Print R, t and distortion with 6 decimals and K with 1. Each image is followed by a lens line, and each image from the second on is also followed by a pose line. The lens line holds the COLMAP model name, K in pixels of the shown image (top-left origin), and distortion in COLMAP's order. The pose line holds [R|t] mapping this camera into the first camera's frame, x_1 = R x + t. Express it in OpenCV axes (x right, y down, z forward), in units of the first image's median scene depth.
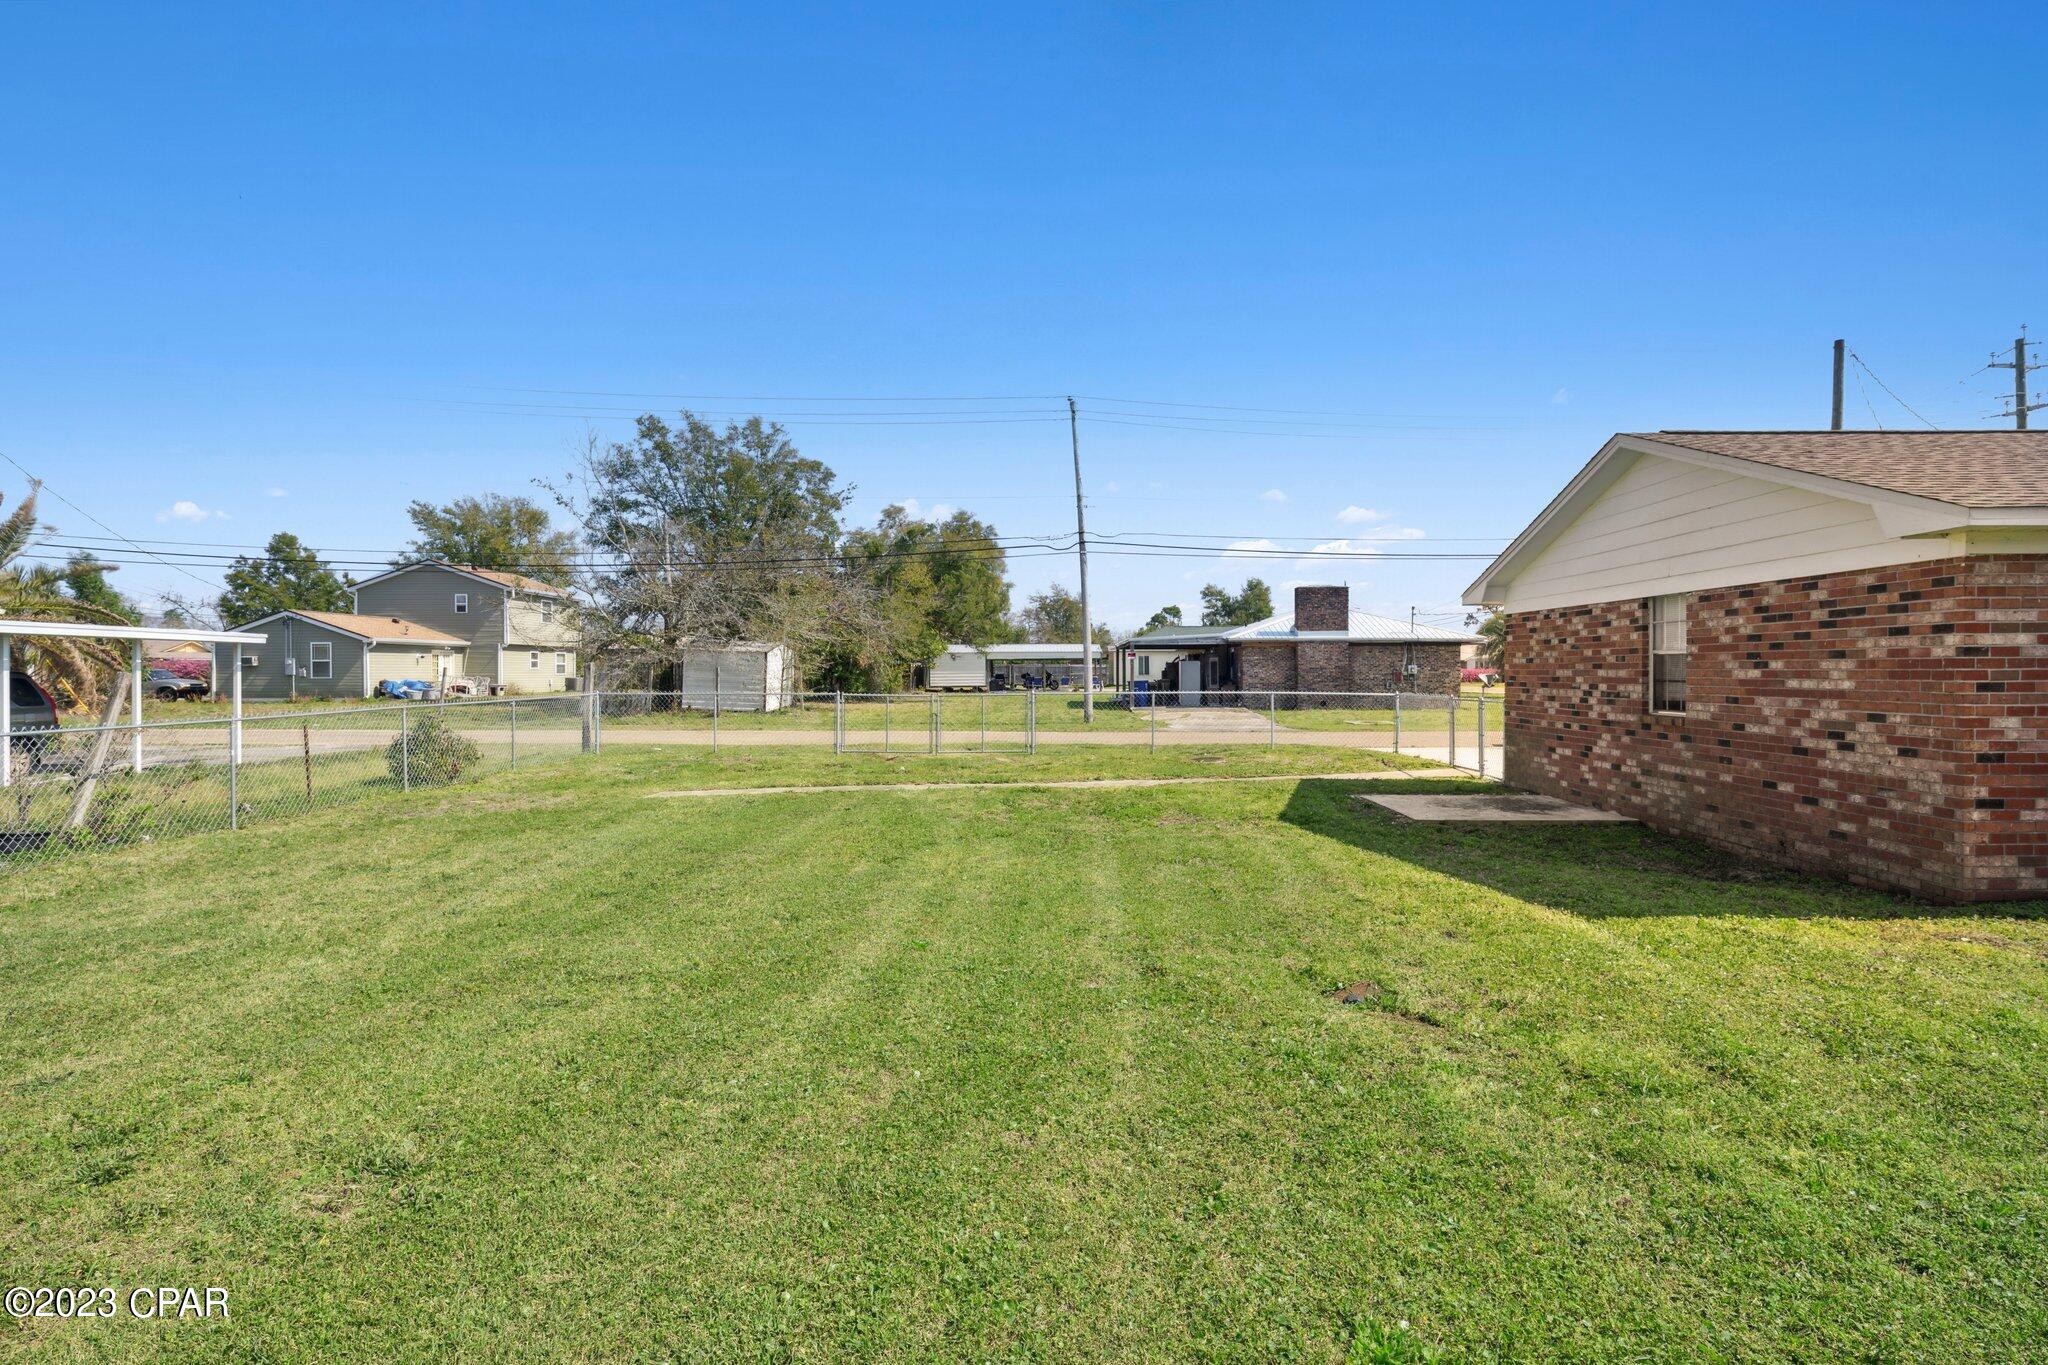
lens RADIAL K [[1103.9, 0, 1018.5], [0, 1103.9, 680.4], [0, 0, 1]] dist [0.001379, 0.000559]
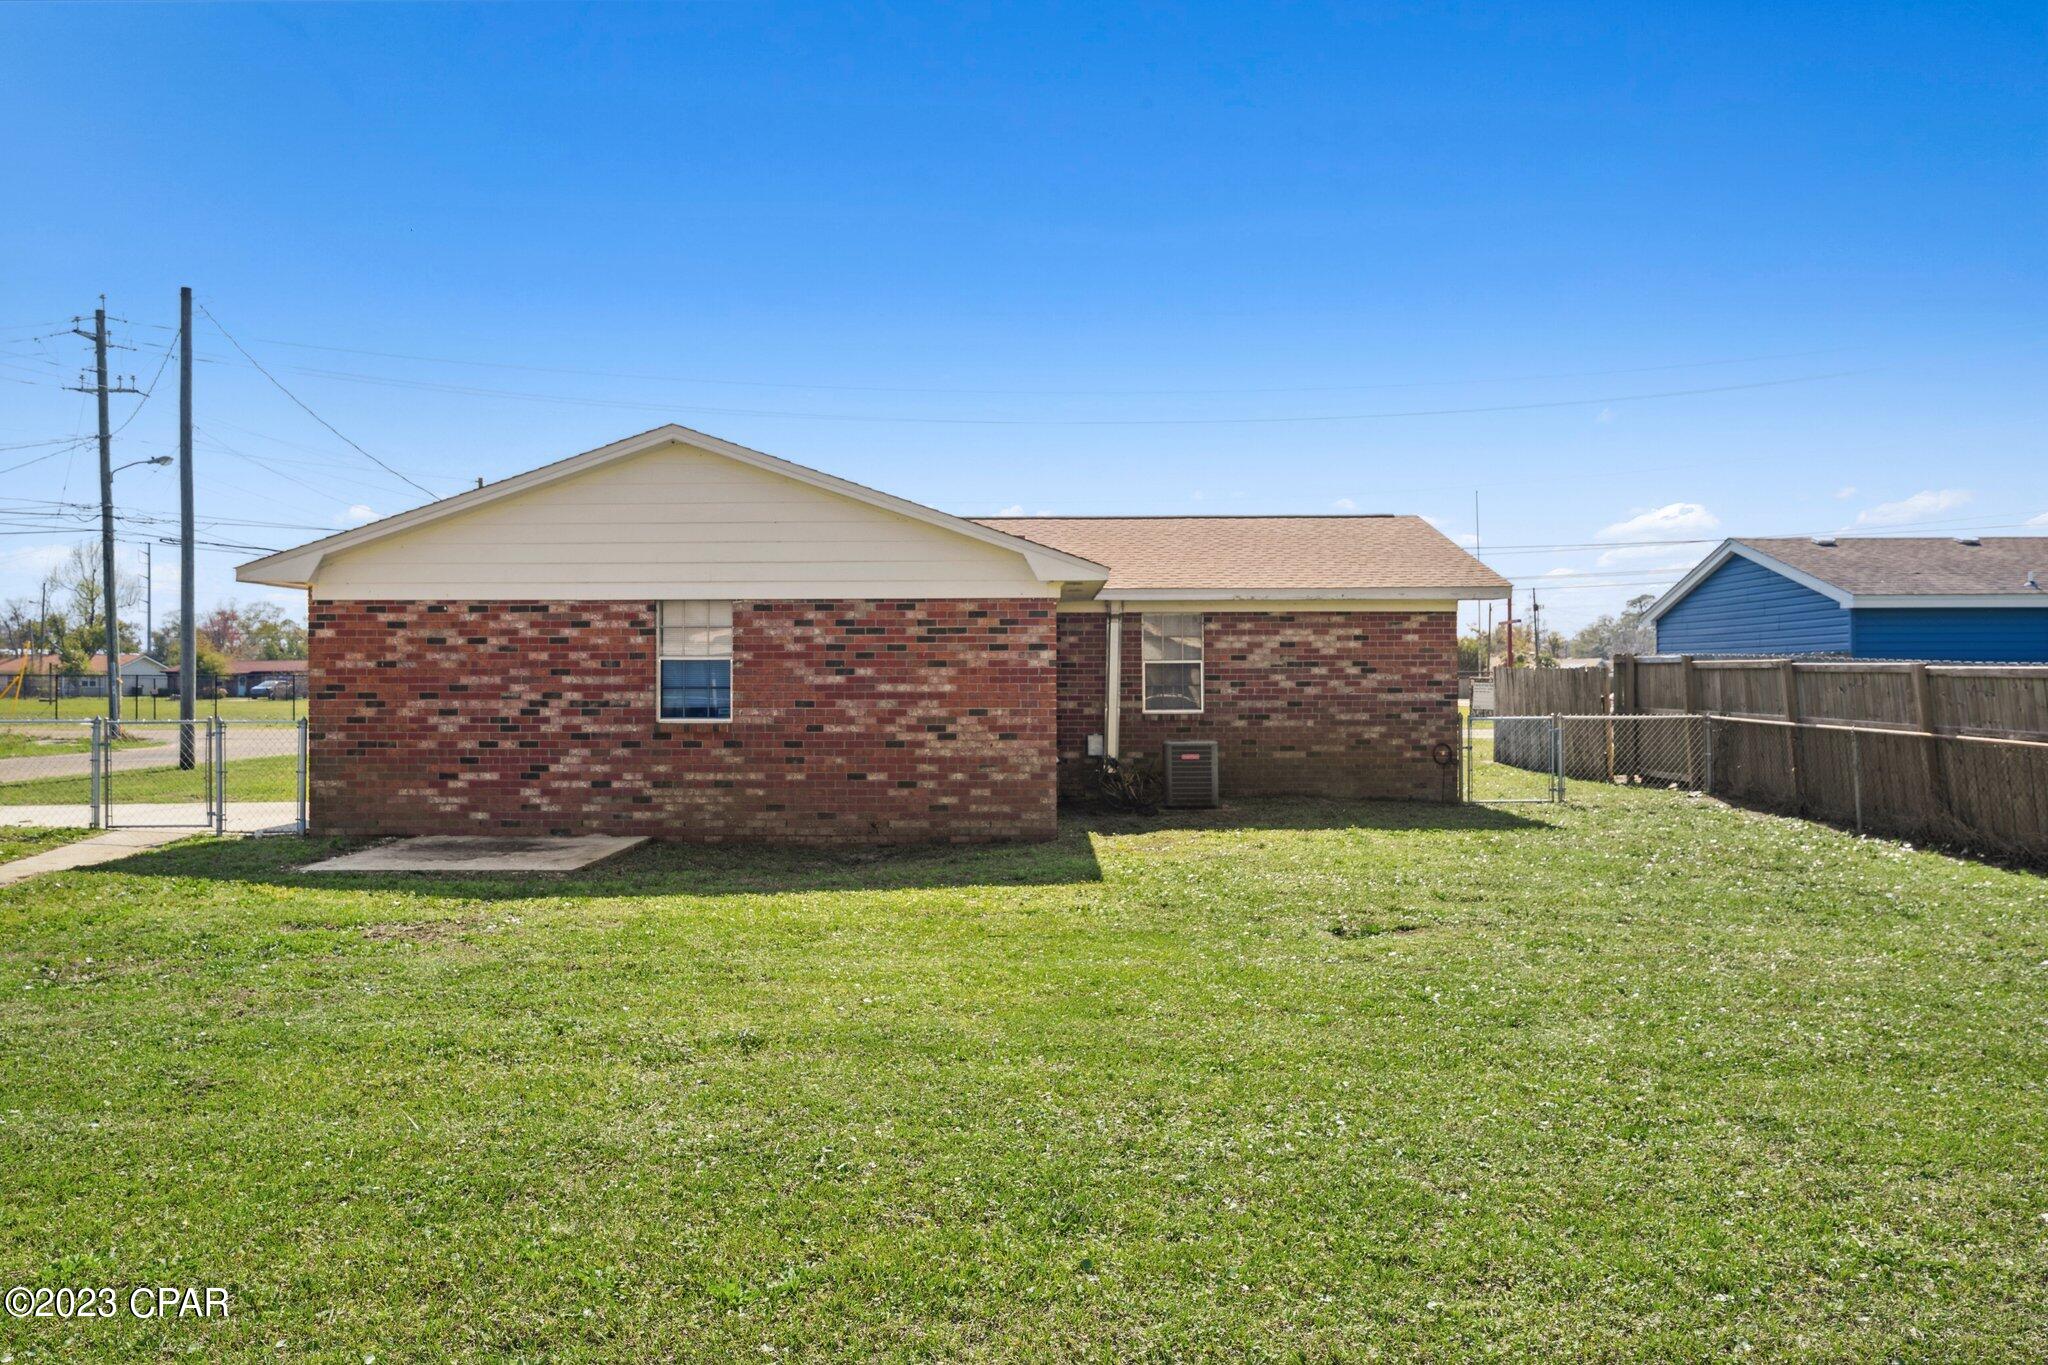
lens RADIAL K [[1389.0, 0, 1015.9], [0, 1389.0, 671.9], [0, 0, 1]] dist [0.009694, 0.004951]
pose [[-0.044747, 0.003376, 0.998993, -0.787724], [0.010425, 0.999941, -0.002913, -0.008084], [-0.998944, 0.010284, -0.044780, 0.925837]]
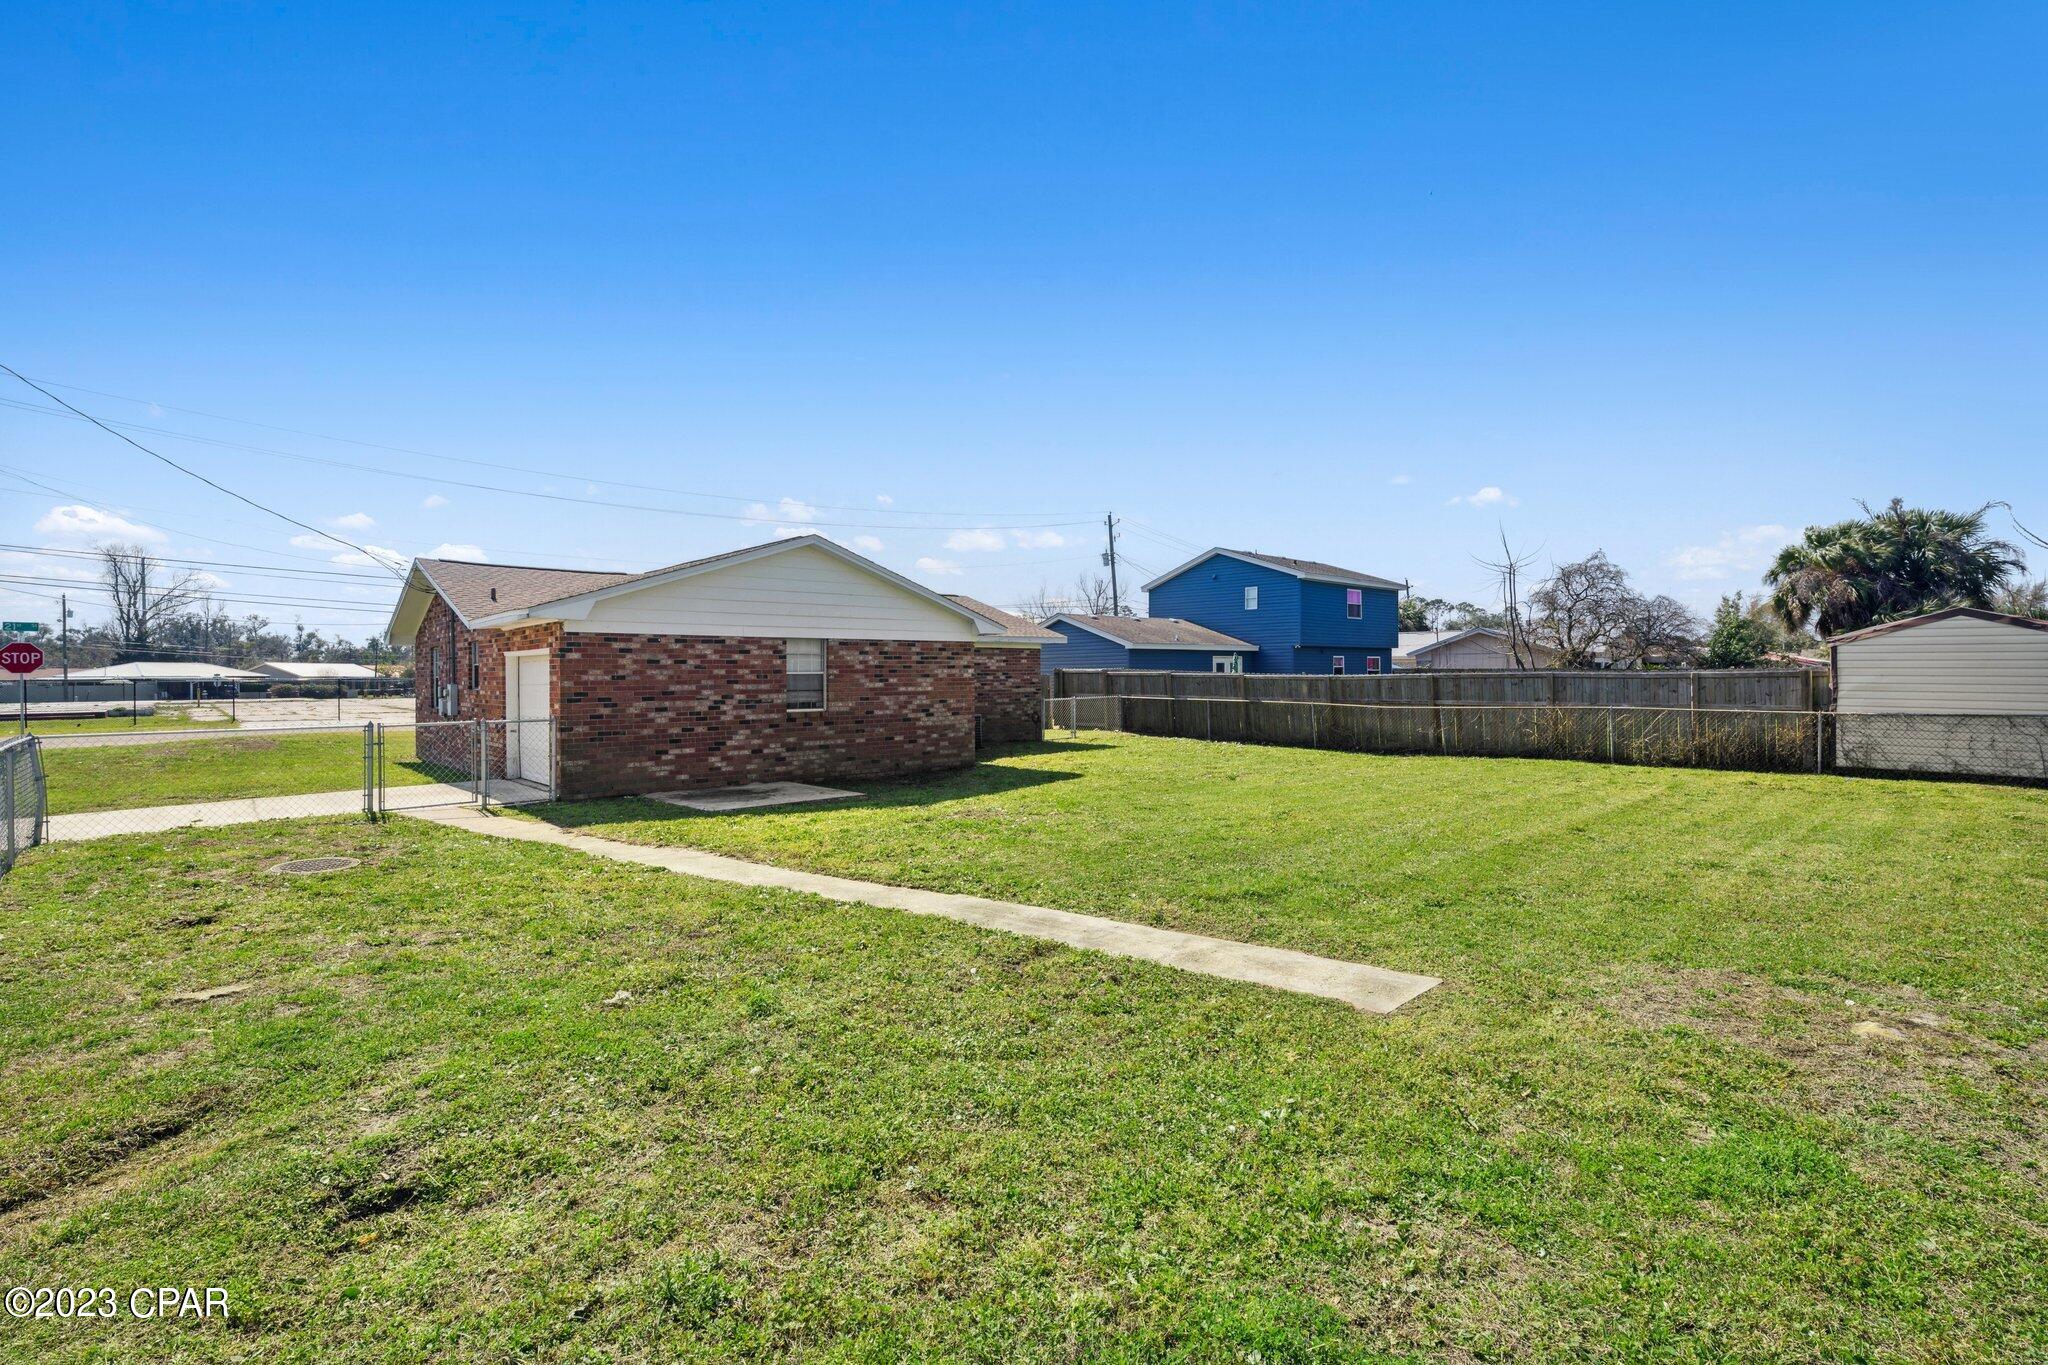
lens RADIAL K [[934.7, 0, 1110.3], [0, 934.7, 687.0], [0, 0, 1]] dist [0.000932, 0.000198]
pose [[-0.758328, -0.004605, 0.651856, -0.791792], [0.011779, 0.999715, 0.020765, -0.033940], [-0.651766, 0.023424, -0.758058, 2.113408]]
